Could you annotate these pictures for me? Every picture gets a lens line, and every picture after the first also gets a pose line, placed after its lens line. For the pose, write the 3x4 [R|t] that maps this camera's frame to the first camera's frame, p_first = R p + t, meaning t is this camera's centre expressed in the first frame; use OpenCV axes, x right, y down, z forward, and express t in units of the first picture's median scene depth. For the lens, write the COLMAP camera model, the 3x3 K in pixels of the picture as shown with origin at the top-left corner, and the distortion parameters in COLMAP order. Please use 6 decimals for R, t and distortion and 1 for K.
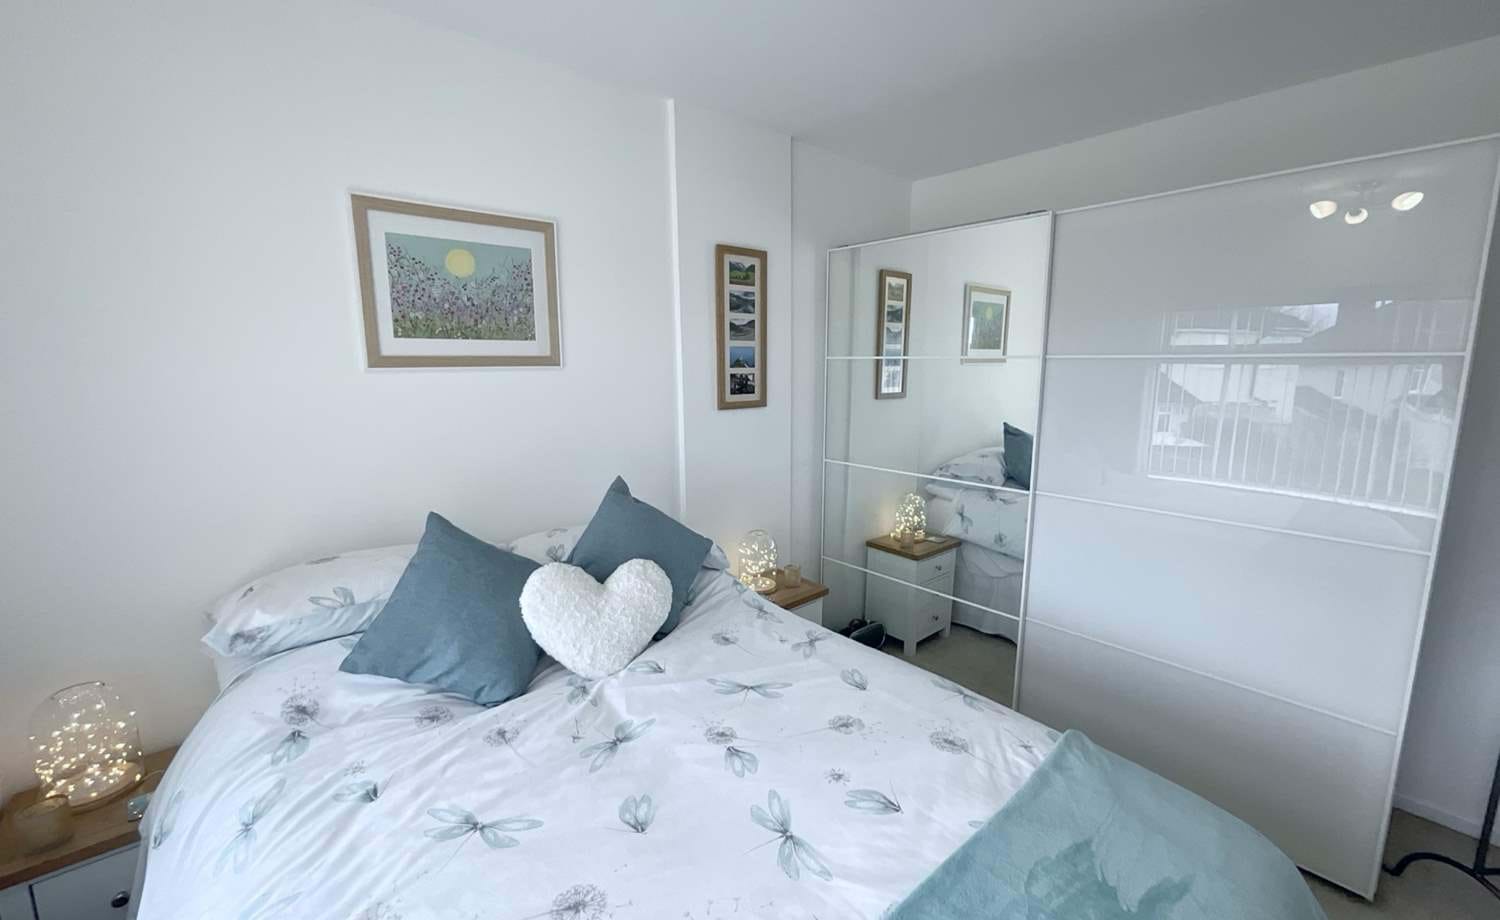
lens RADIAL K [[608.1, 0, 745.7], [0, 608.1, 460.7], [0, 0, 1]] dist [-0.004385, 0.000122]
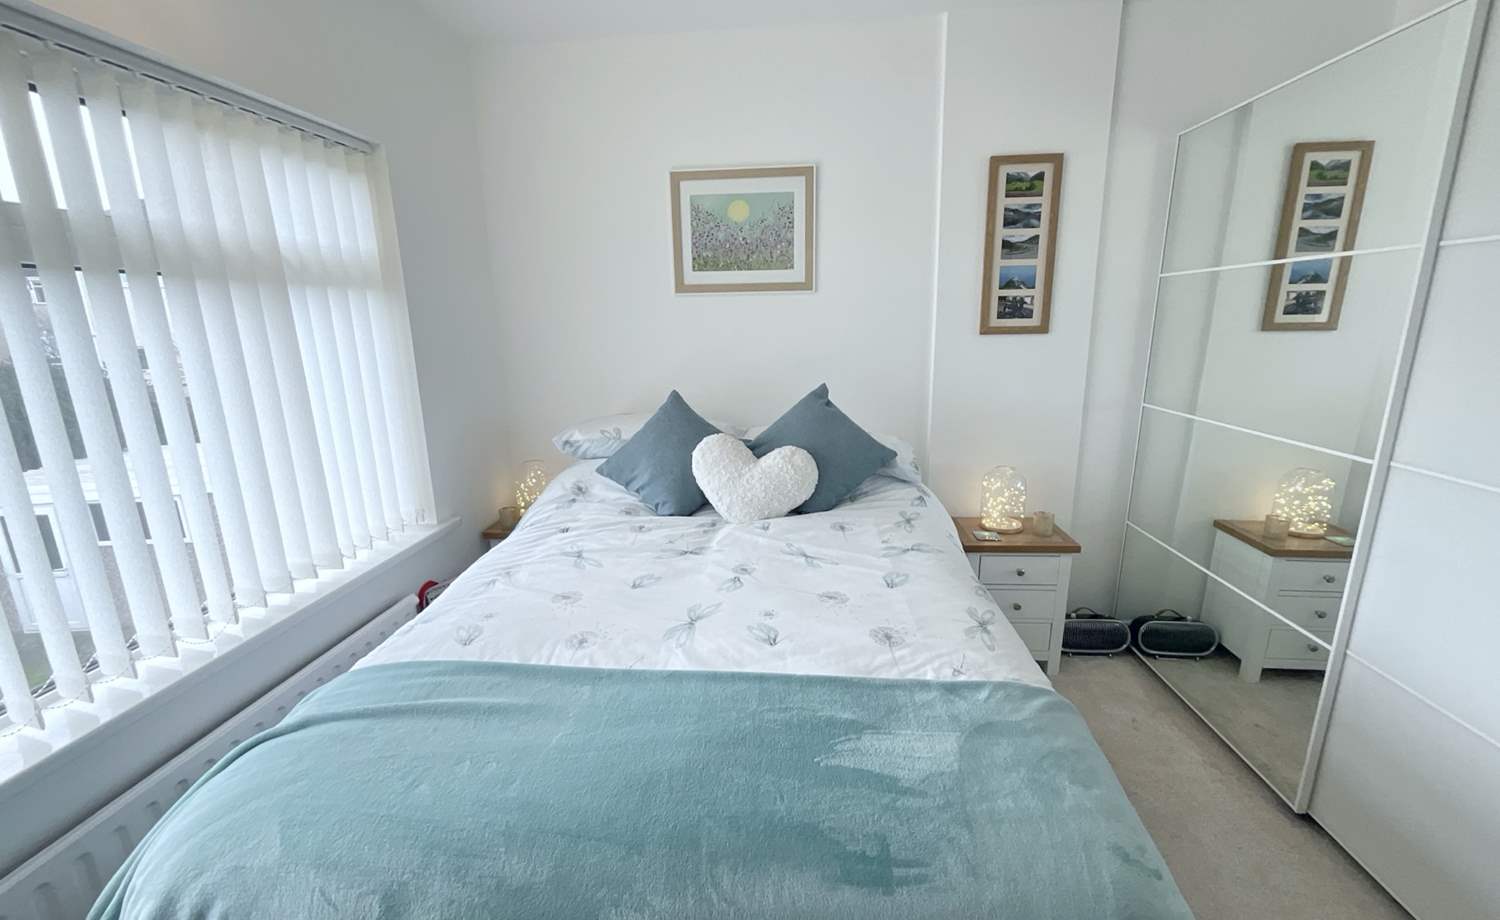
lens RADIAL K [[608.5, 0, 750.5], [0, 608.5, 457.2], [0, 0, 1]] dist [-0.001546, 0.000841]
pose [[0.696924, 0.152212, -0.700805, 0.547588], [-0.103293, 0.988332, 0.111940, 0.051348], [0.709667, -0.005626, 0.704515, 0.081653]]
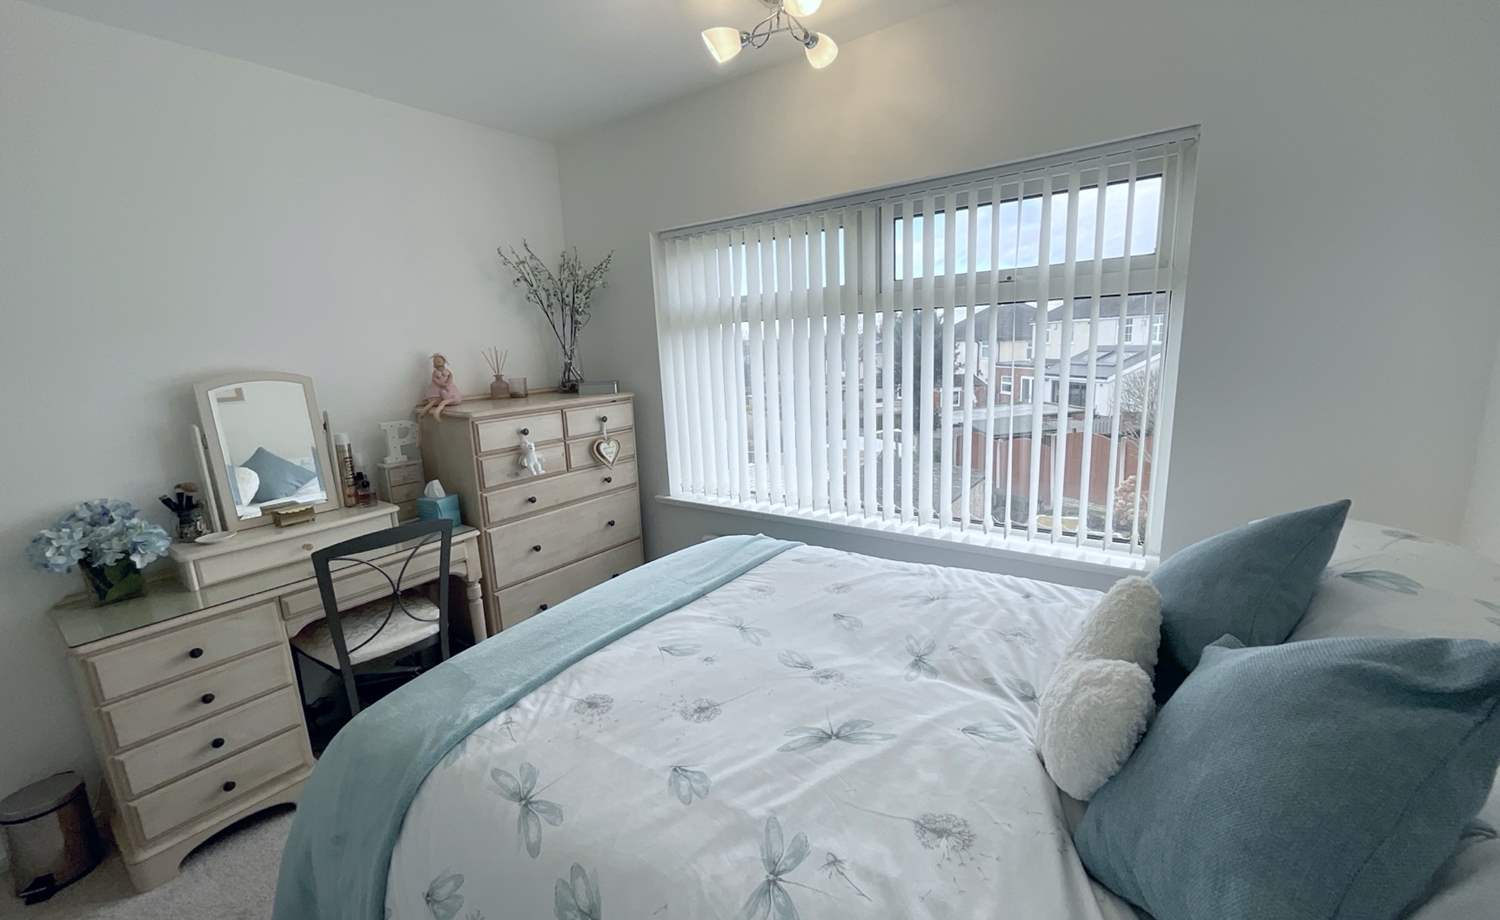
lens RADIAL K [[608.1, 0, 745.7], [0, 608.1, 460.7], [0, 0, 1]] dist [-0.004385, 0.000122]
pose [[-0.971643, 0.090192, -0.218575, 0.180538], [0.009014, 0.937850, 0.346923, -0.144672], [0.236280, 0.335115, -0.912069, 1.168689]]
